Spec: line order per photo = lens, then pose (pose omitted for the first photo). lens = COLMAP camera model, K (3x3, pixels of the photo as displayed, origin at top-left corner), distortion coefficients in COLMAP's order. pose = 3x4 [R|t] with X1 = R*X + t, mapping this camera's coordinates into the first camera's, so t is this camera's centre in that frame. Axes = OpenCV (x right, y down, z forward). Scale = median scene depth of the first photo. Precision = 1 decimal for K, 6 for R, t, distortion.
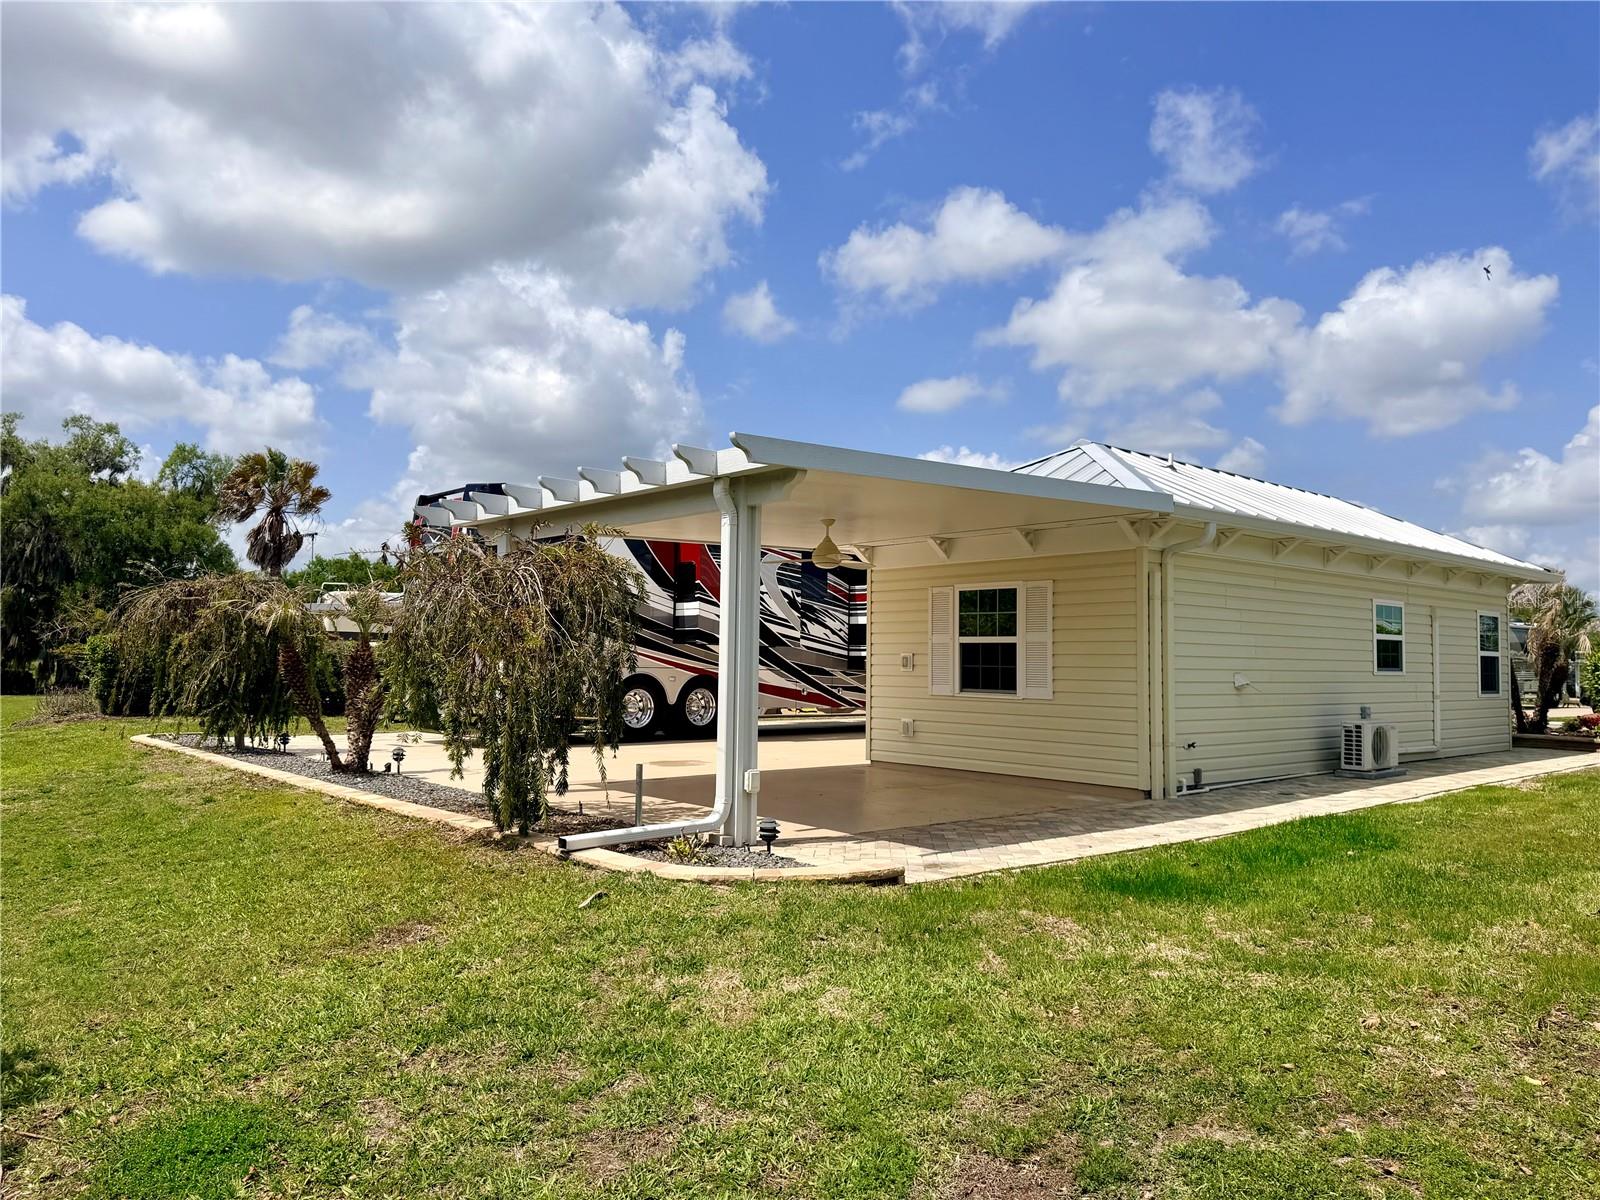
lens RADIAL K [[1135.8, 0, 800.0], [0, 1135.8, 600.0], [0, 0, 1]] dist [0.127997, -0.189101]
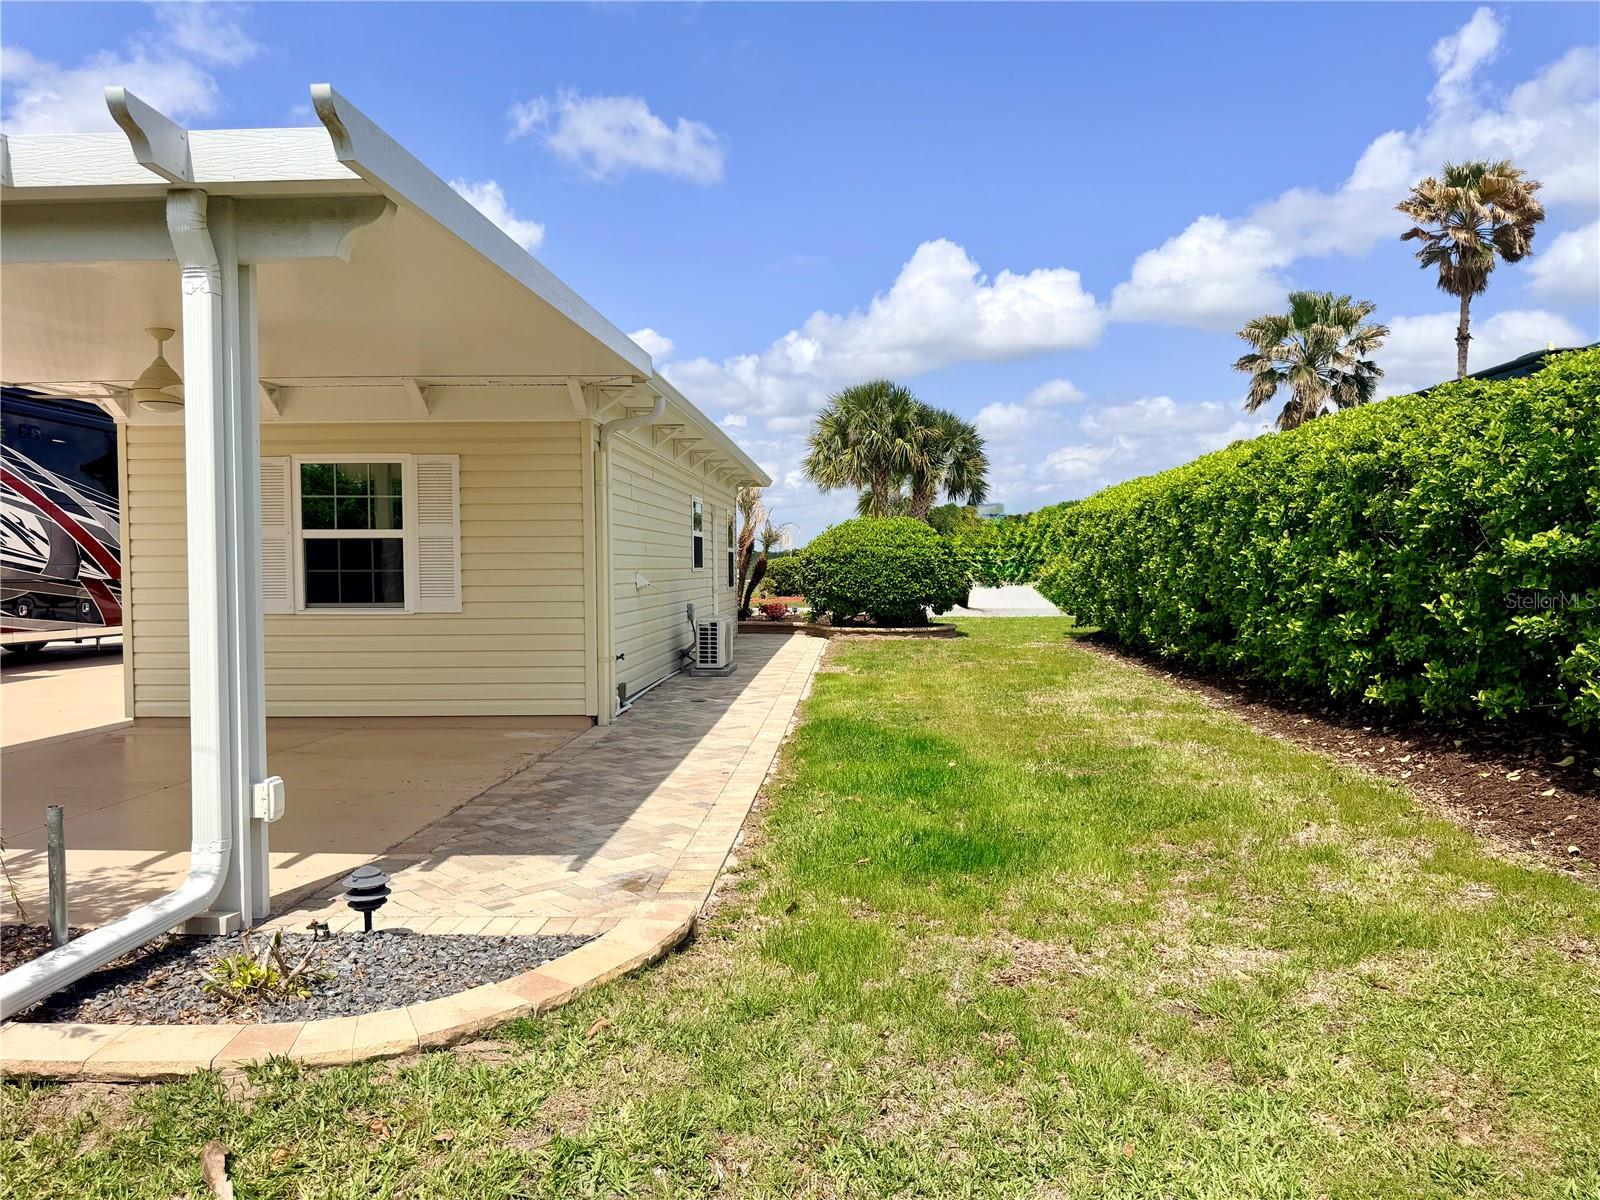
lens RADIAL K [[1126.7, 0, 800.0], [0, 1126.7, 600.0], [0, 0, 1]] dist [0.156079, -0.223451]
pose [[0.701572, -0.037778, 0.711597, -0.159649], [-0.025156, 0.996658, 0.077713, 0.013748], [-0.712155, -0.072423, 0.698277, 0.303916]]
